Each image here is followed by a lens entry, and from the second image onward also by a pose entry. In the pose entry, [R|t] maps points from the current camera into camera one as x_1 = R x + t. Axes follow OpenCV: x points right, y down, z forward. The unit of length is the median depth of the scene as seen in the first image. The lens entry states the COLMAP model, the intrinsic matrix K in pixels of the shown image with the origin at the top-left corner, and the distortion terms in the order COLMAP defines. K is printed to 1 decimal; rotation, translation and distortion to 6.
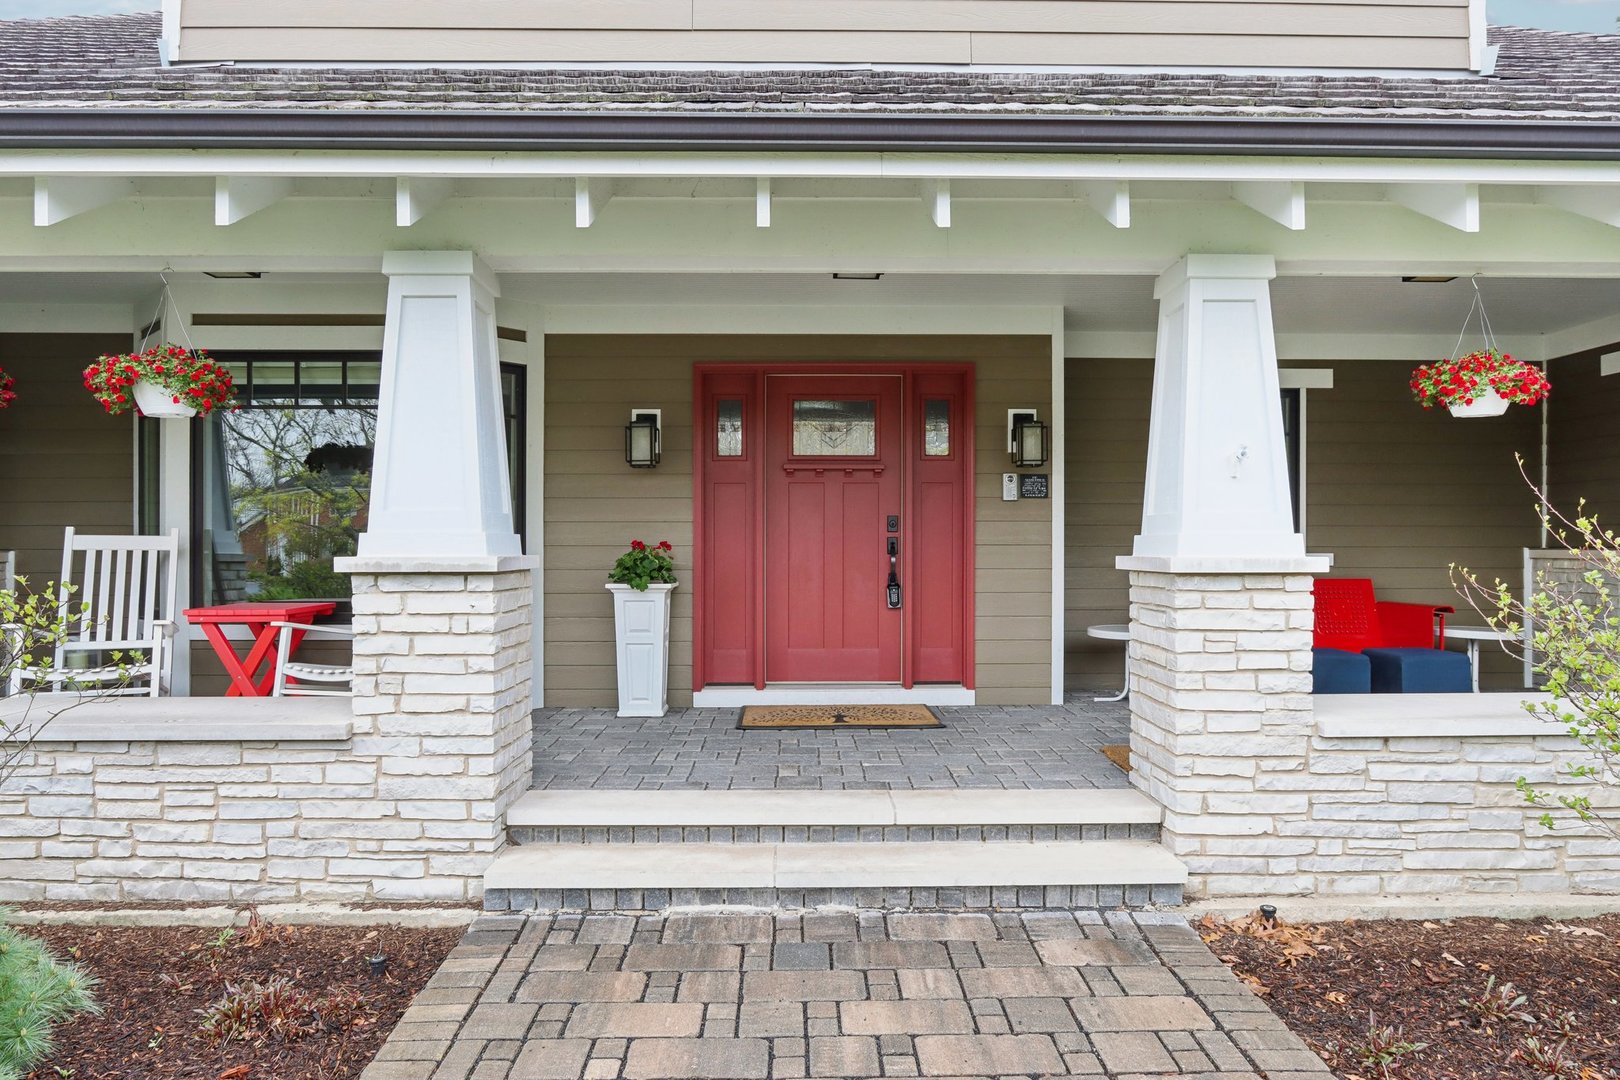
lens RADIAL K [[990.2, 0, 806.8], [0, 990.2, 540.0], [0, 0, 1]] dist [0.001564, 0.000355]
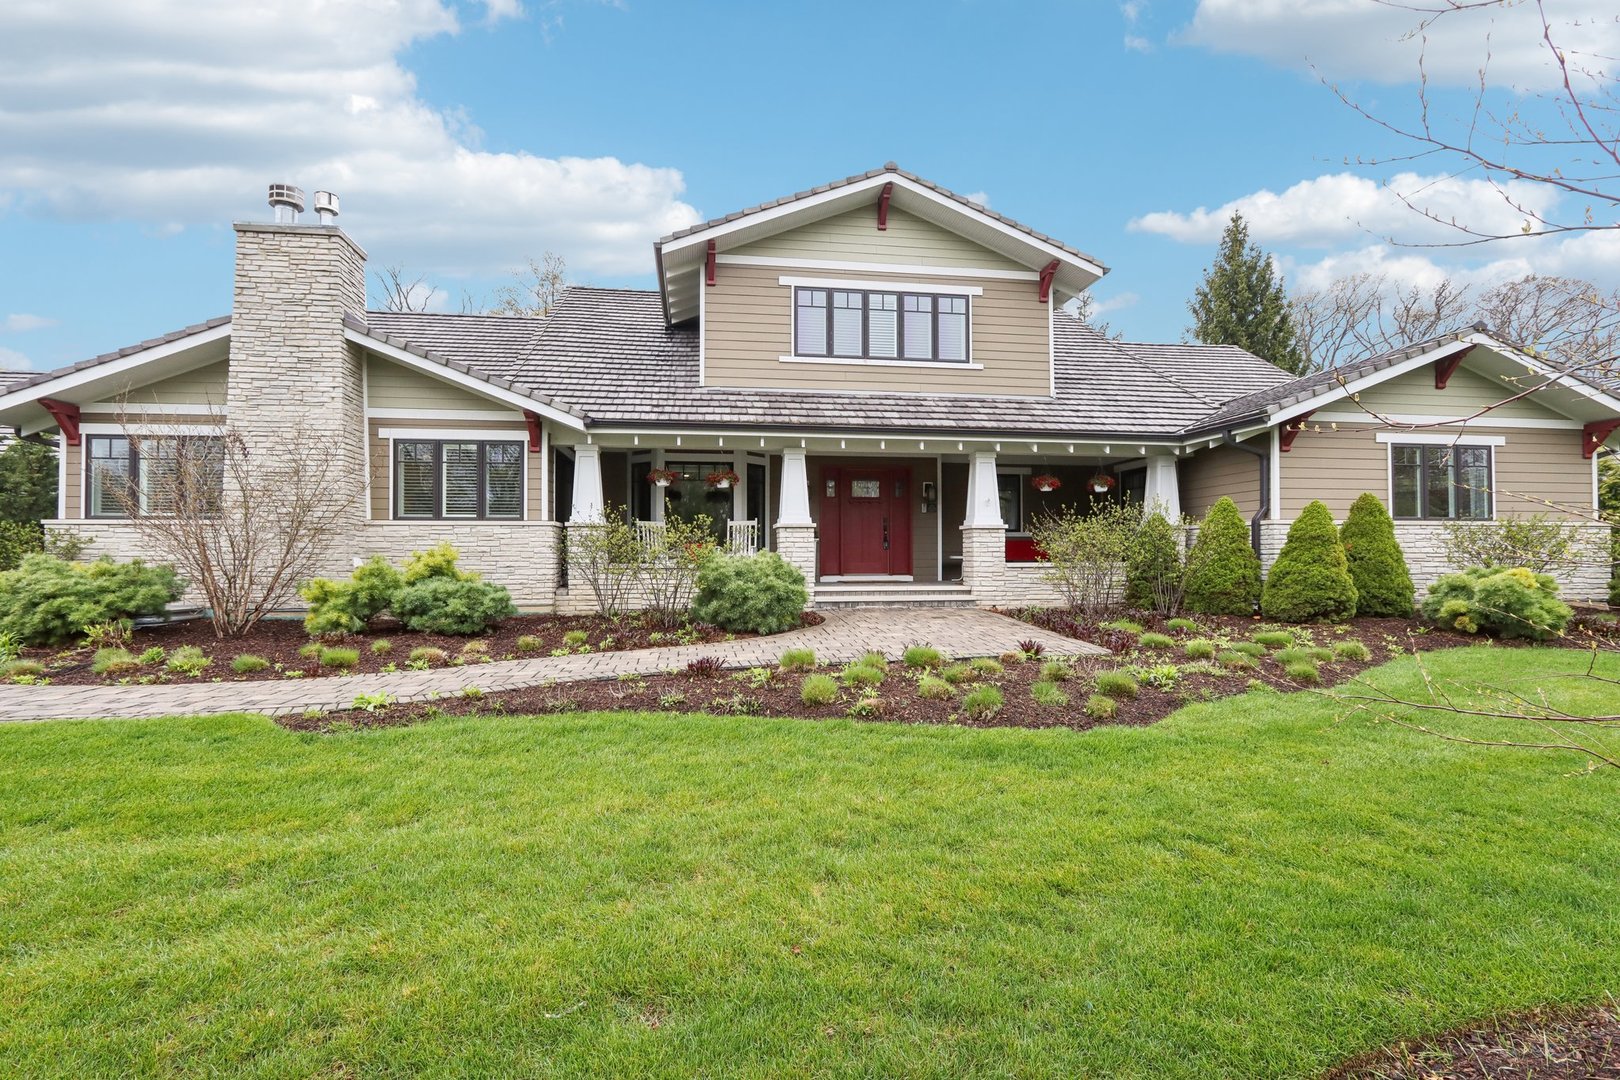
lens RADIAL K [[763.3, 0, 813.6], [0, 763.3, 535.1], [0, 0, 1]] dist [-0.015729, 0.000204]
pose [[0.992703, 0.000438, 0.120586, -0.596390], [0.002203, 0.999761, -0.021772, 0.114354], [-0.120566, 0.021879, 0.992464, -1.838108]]
